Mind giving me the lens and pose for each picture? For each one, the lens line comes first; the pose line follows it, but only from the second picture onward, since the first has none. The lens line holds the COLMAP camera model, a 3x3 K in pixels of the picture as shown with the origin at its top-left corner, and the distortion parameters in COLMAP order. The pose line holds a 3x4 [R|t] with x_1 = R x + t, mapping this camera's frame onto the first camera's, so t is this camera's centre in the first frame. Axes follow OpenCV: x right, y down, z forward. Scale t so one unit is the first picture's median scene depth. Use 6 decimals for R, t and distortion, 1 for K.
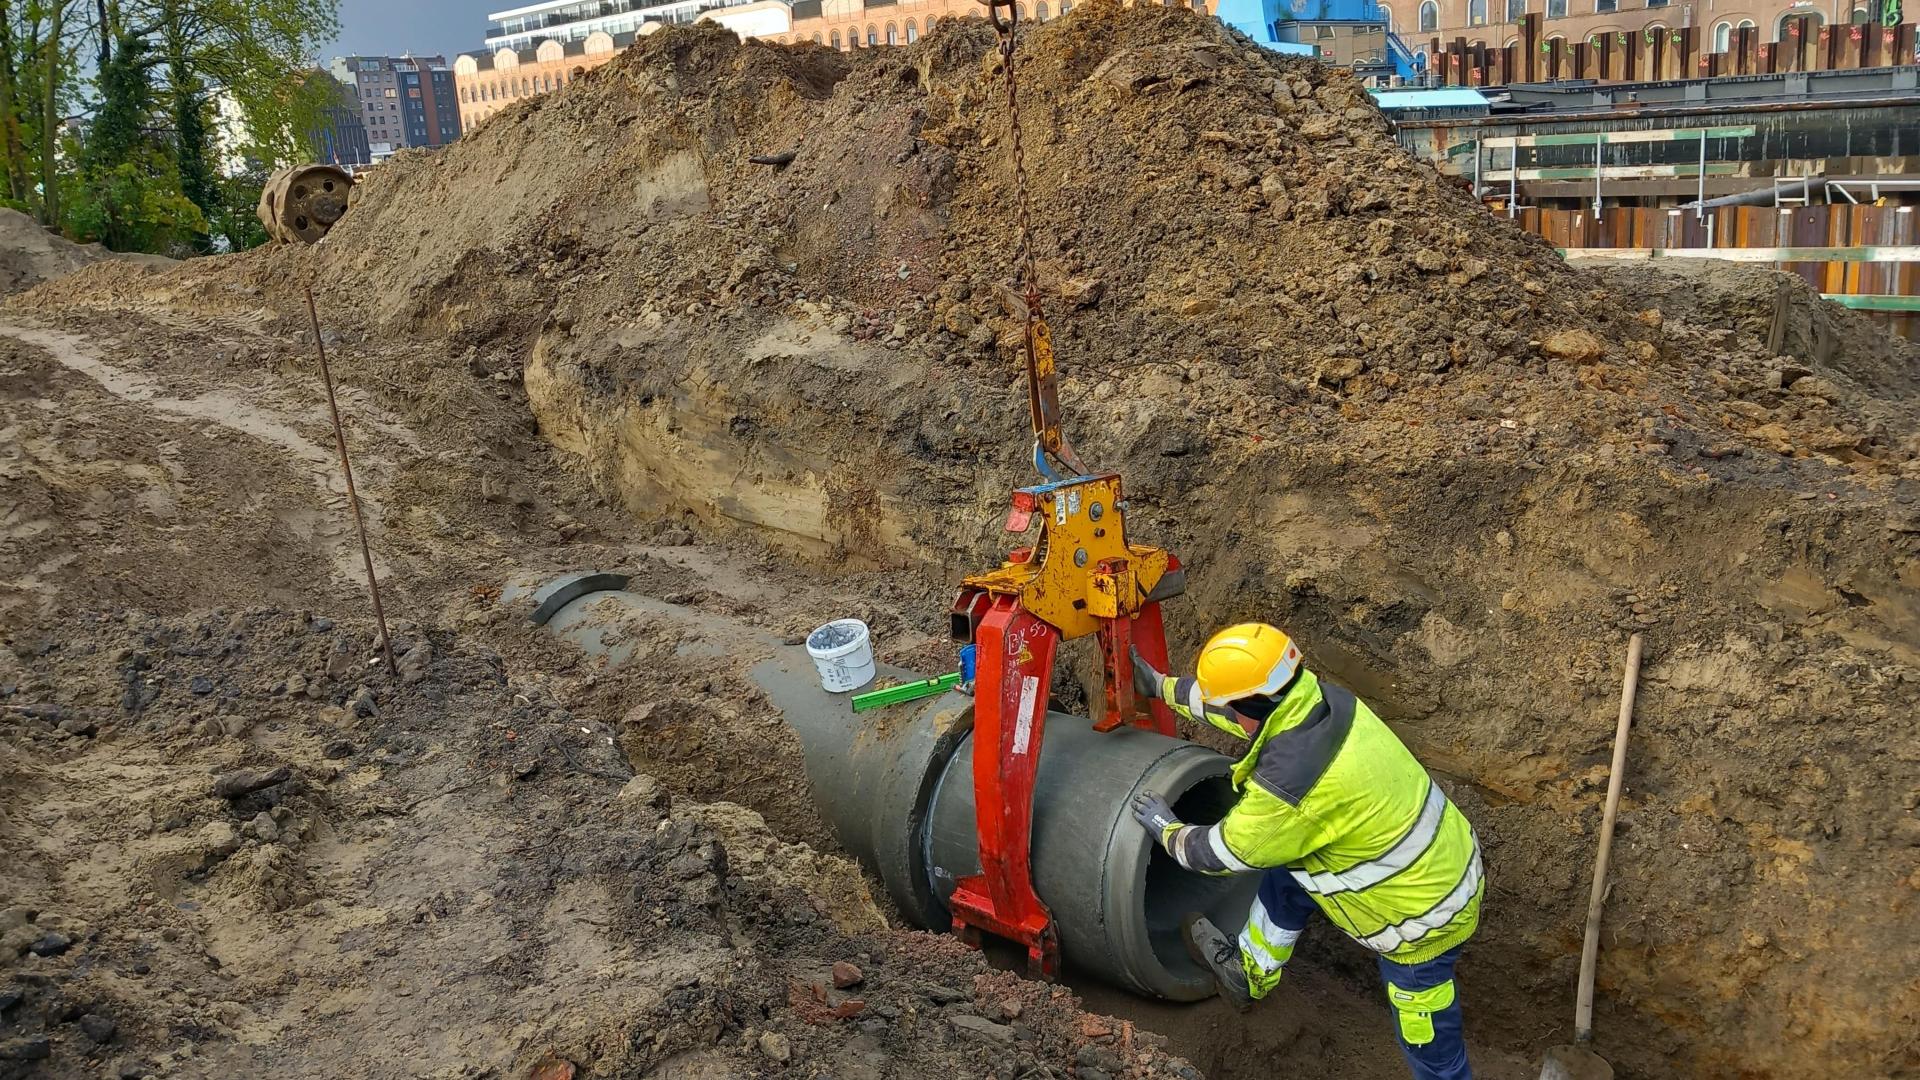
lens RADIAL K [[1405.8, 0, 954.1], [0, 1405.8, 510.8], [0, 0, 1]] dist [0.111632, -0.232404]
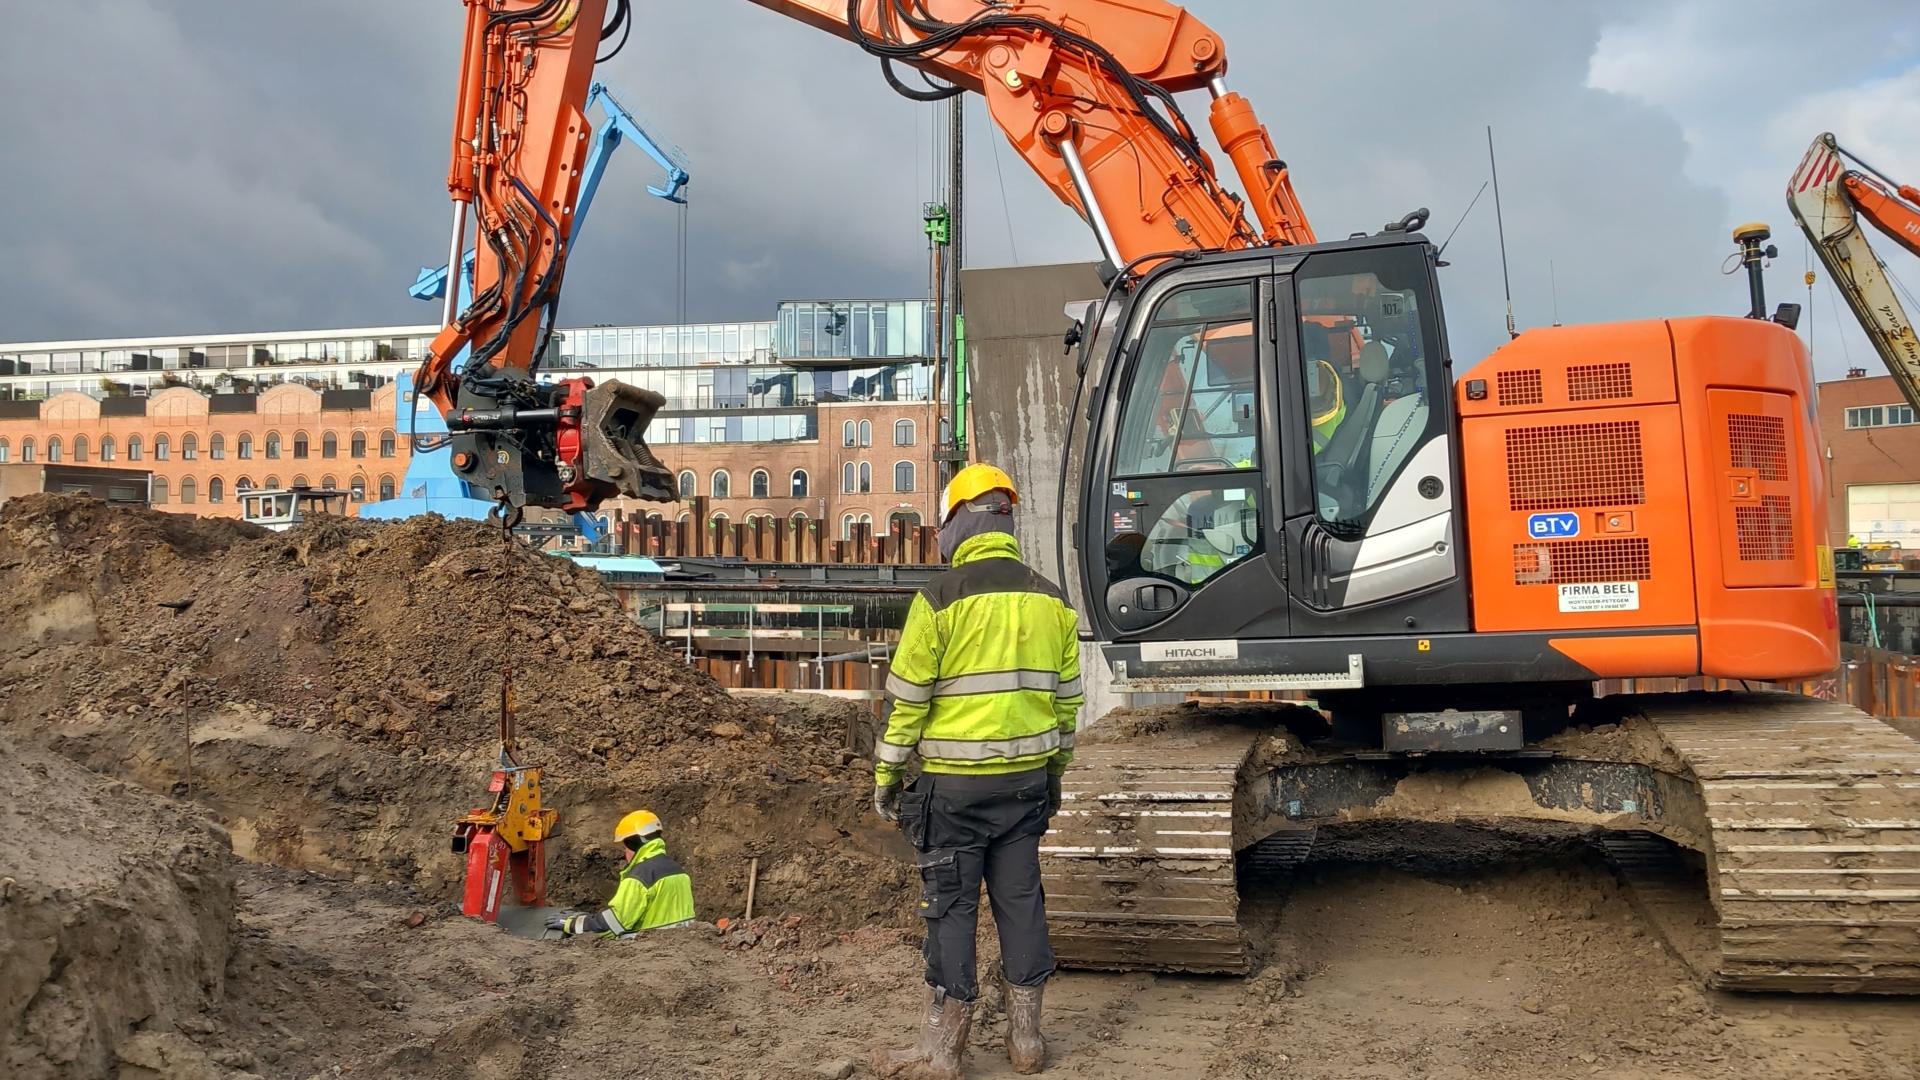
lens RADIAL K [[1396.2, 0, 980.9], [0, 1396.2, 519.6], [0, 0, 1]] dist [0.104661, -0.103554]
pose [[0.839954, 0.088207, 0.535441, -0.258171], [0.076416, 0.957643, -0.277634, 0.135178], [-0.537251, 0.274116, 0.797635, -0.631506]]
